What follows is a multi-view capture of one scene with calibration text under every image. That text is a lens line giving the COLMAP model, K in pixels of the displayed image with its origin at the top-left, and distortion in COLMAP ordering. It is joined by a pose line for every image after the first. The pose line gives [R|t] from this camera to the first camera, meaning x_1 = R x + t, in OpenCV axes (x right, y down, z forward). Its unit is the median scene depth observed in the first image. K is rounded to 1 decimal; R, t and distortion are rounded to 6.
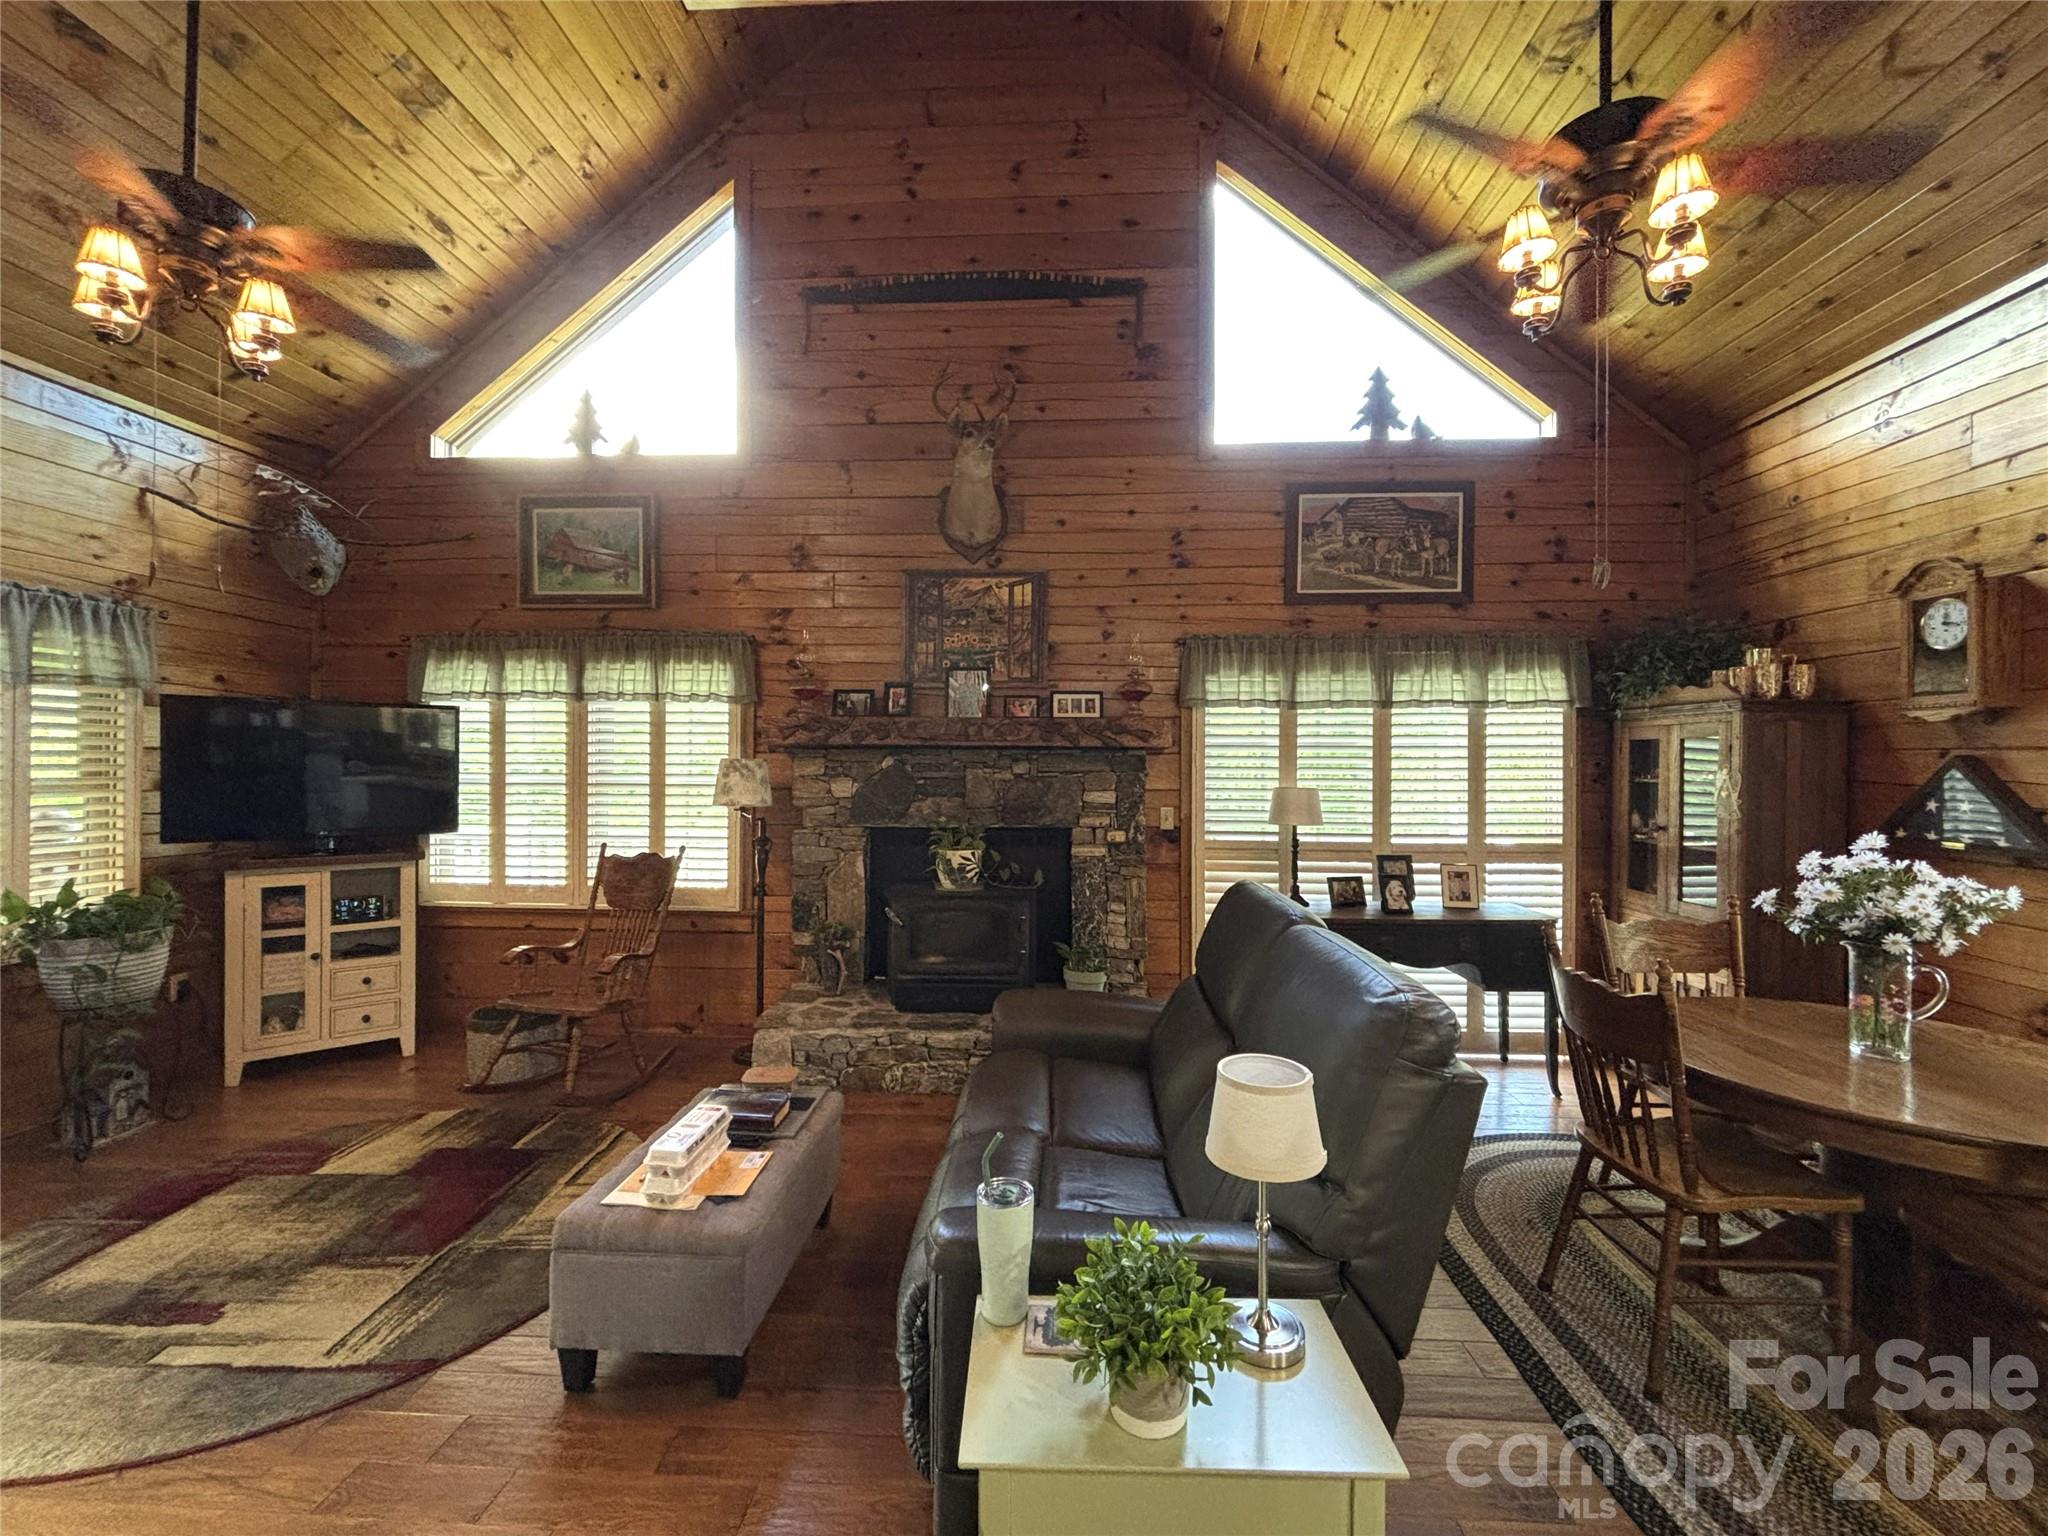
lens RADIAL K [[834.2, 0, 1037.7], [0, 834.2, 773.3], [0, 0, 1]] dist [0.003660, -0.001107]
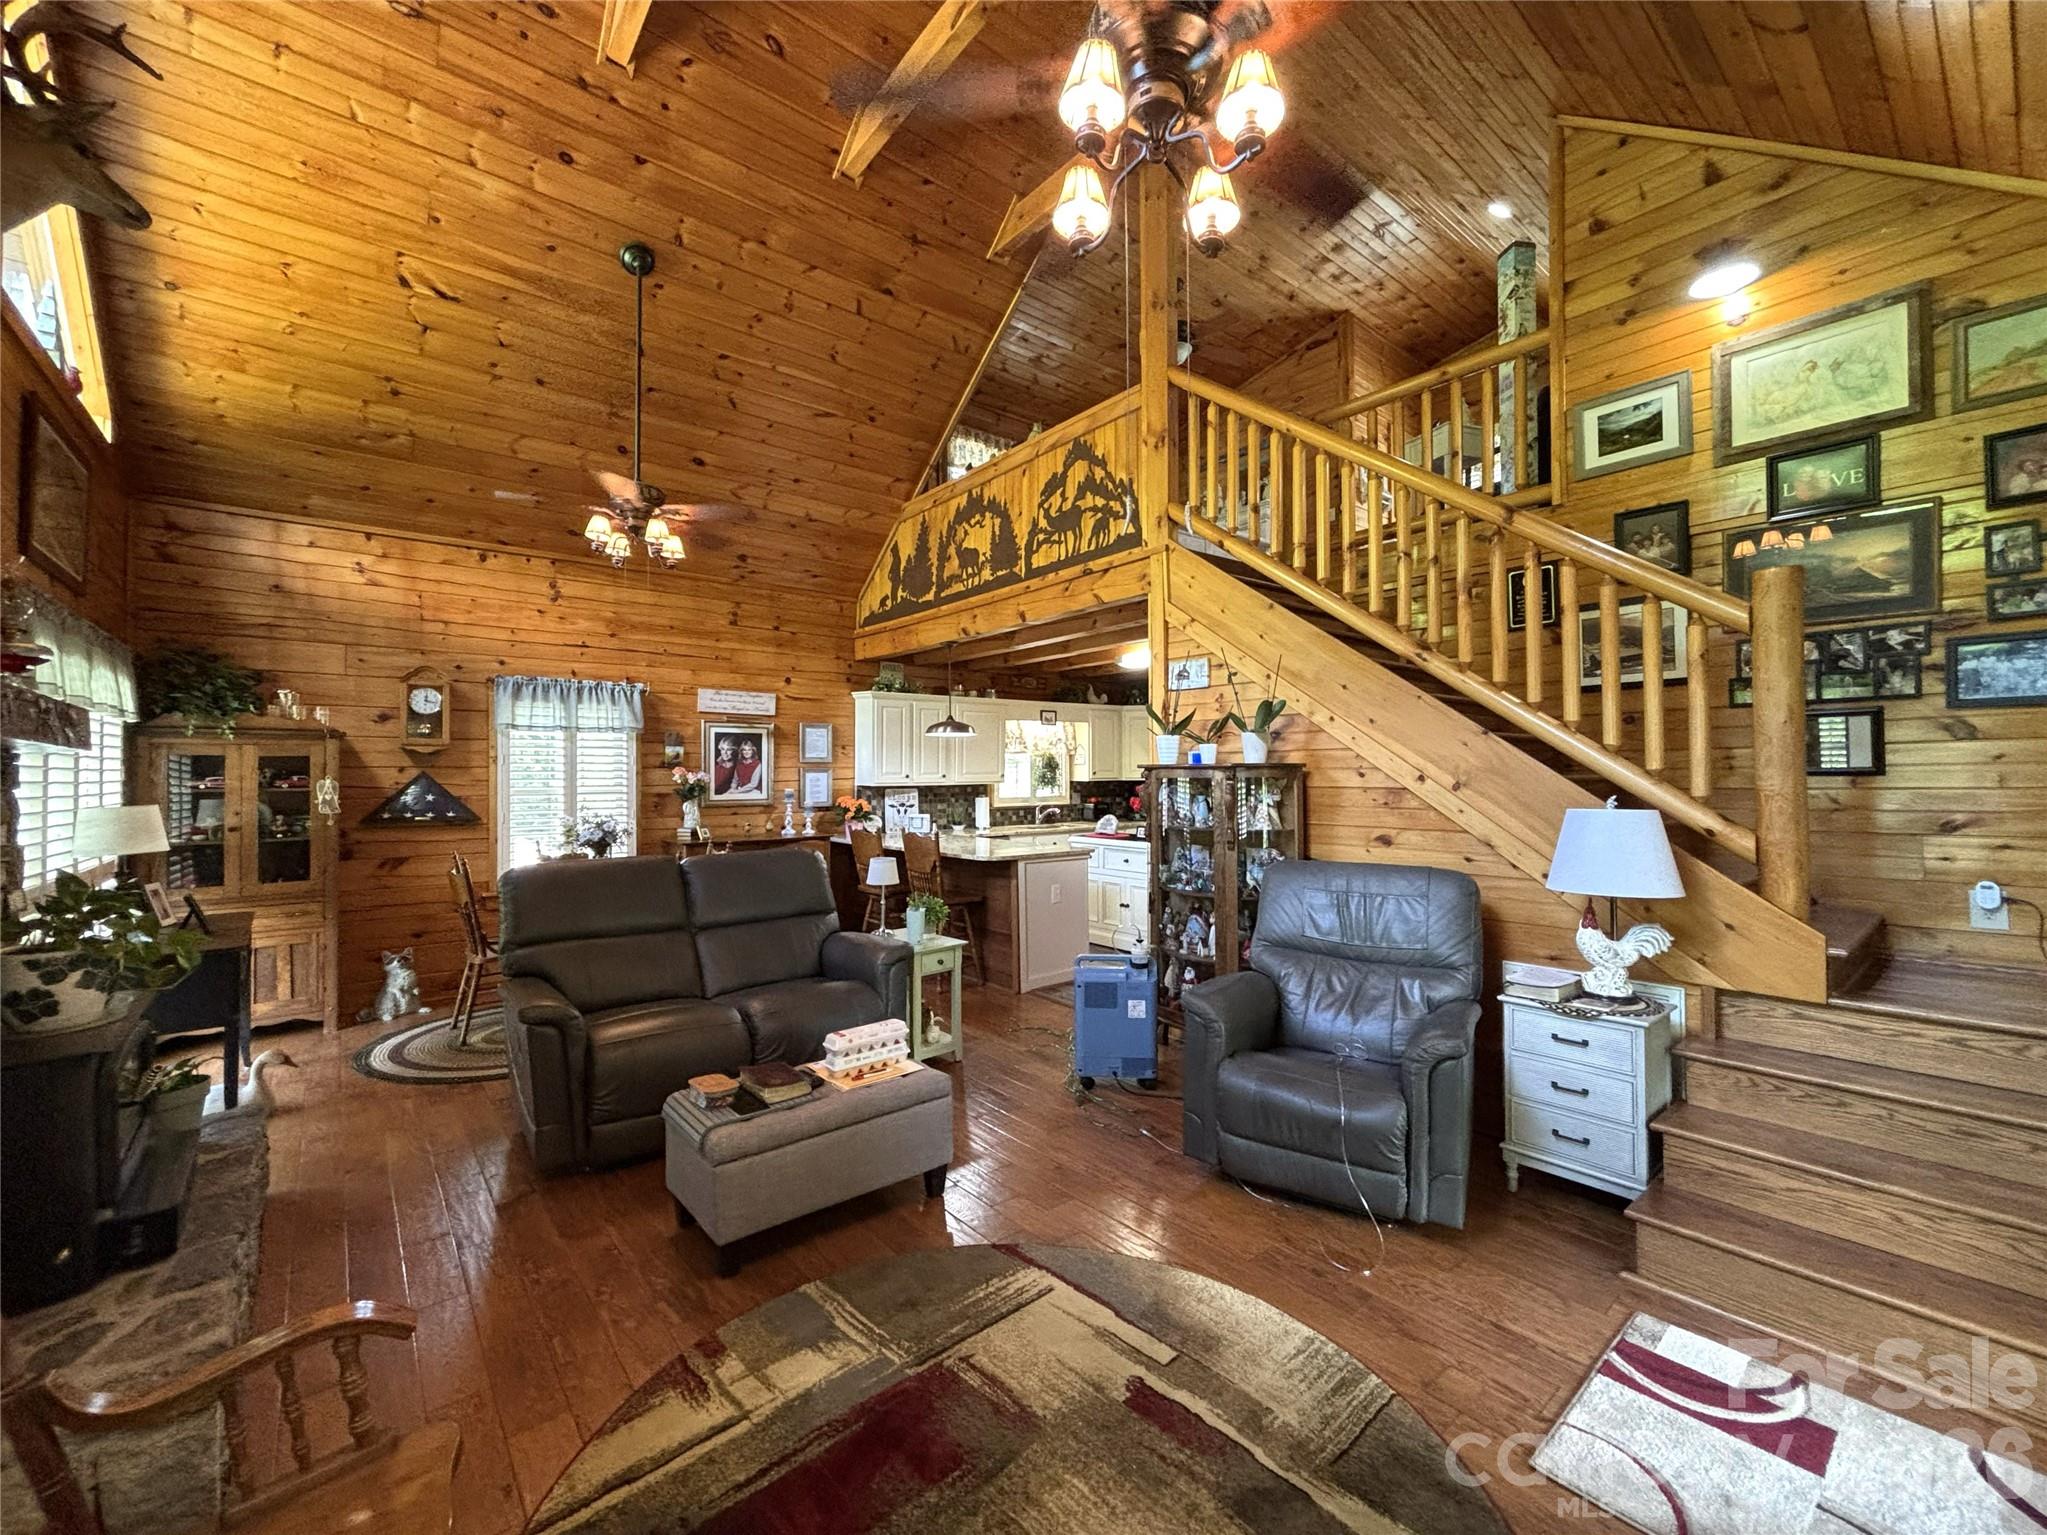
lens RADIAL K [[833.8, 0, 996.0], [0, 833.8, 762.1], [0, 0, 1]] dist [0.003660, -0.001107]
pose [[-0.654138, 0.012479, 0.756272, -0.796704], [0.011654, 0.999911, -0.006418, -0.009520], [-0.756285, 0.004616, -0.654226, 0.858388]]
